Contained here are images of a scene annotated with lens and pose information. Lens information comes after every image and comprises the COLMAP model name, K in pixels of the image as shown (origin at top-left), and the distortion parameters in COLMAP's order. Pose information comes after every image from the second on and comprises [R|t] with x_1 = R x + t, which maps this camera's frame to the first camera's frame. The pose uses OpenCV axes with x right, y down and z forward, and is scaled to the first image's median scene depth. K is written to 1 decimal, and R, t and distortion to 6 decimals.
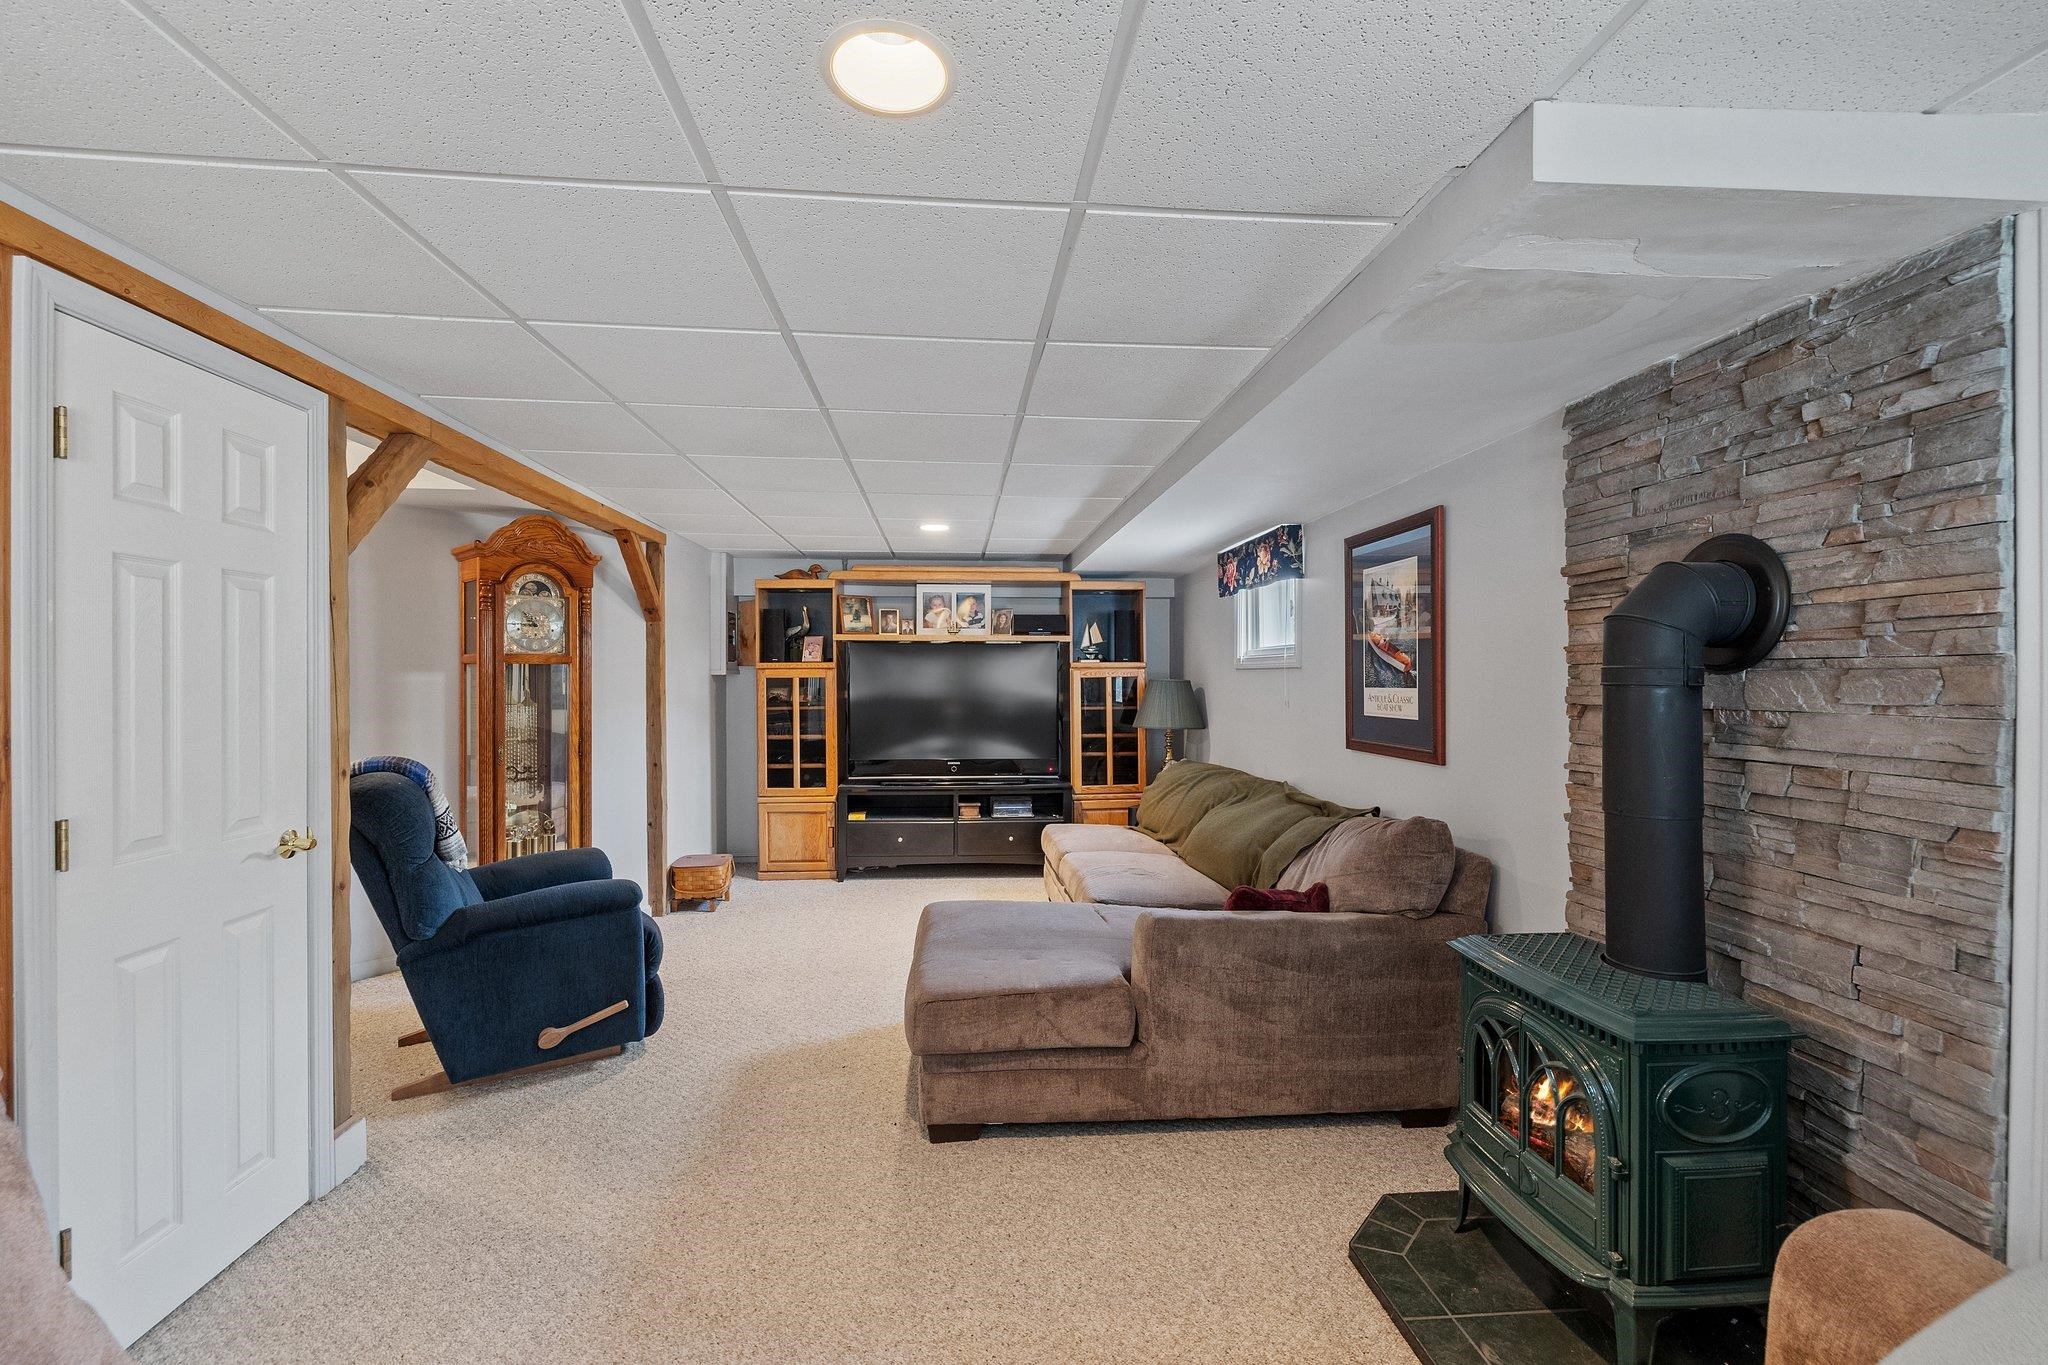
lens RADIAL K [[855.9, 0, 1018.9], [0, 855.9, 678.9], [0, 0, 1]] dist [0.003628, 0.000338]
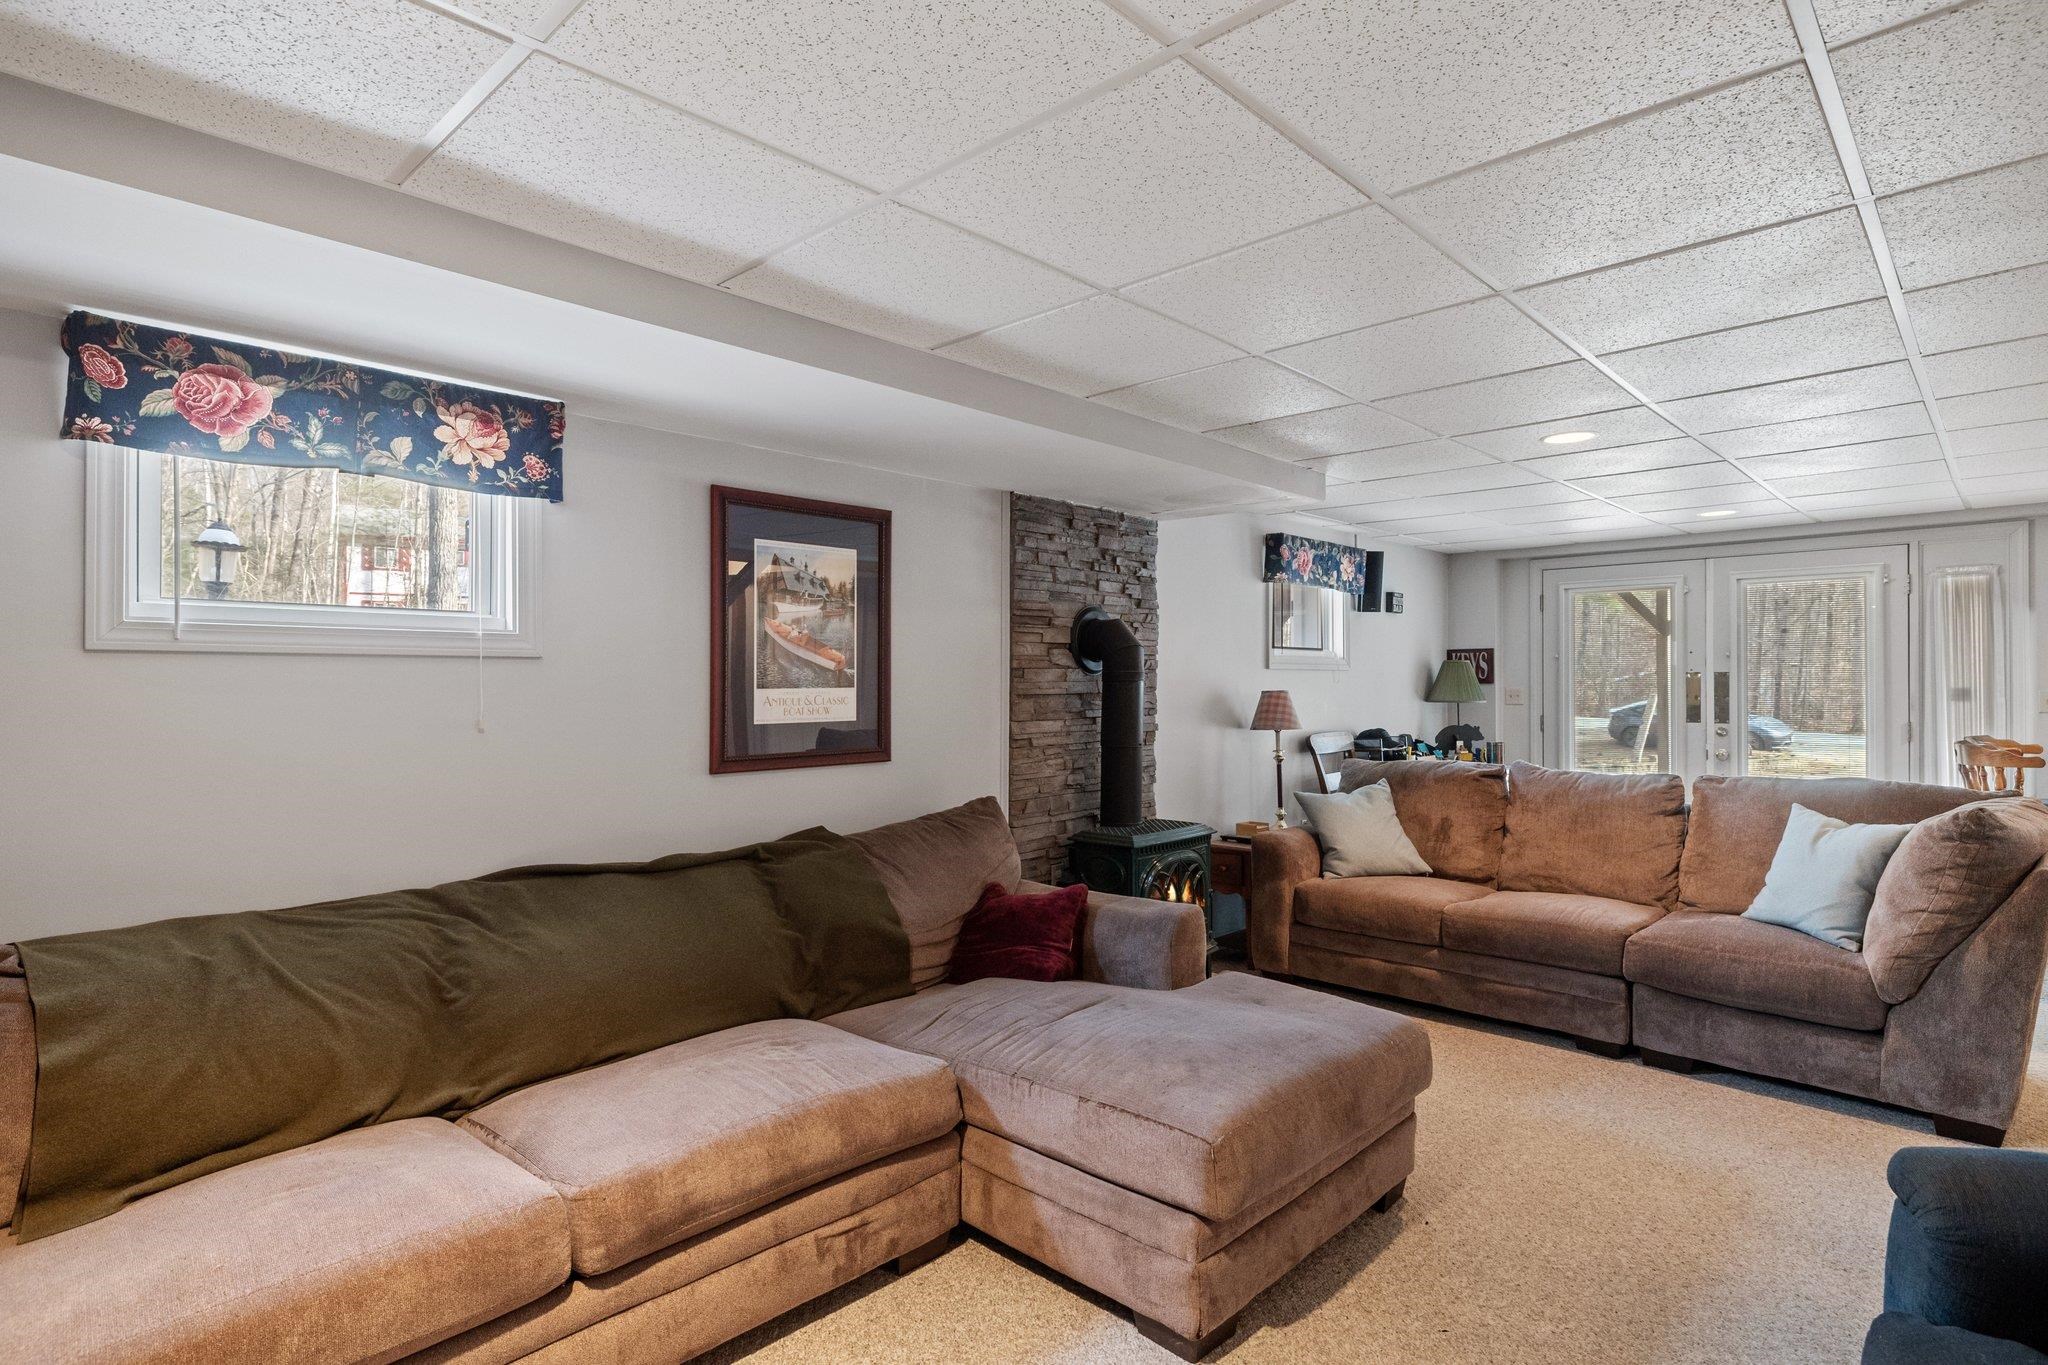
lens RADIAL K [[1057.3, 0, 1024.4], [0, 1057.3, 678.7], [0, 0, 1]] dist [-0.000092, -0.000005]
pose [[-0.669391, 0.002626, 0.742906, -0.567769], [0.002147, 0.999996, -0.001600, 0.003244], [-0.742908, 0.000524, -0.669394, 1.742079]]
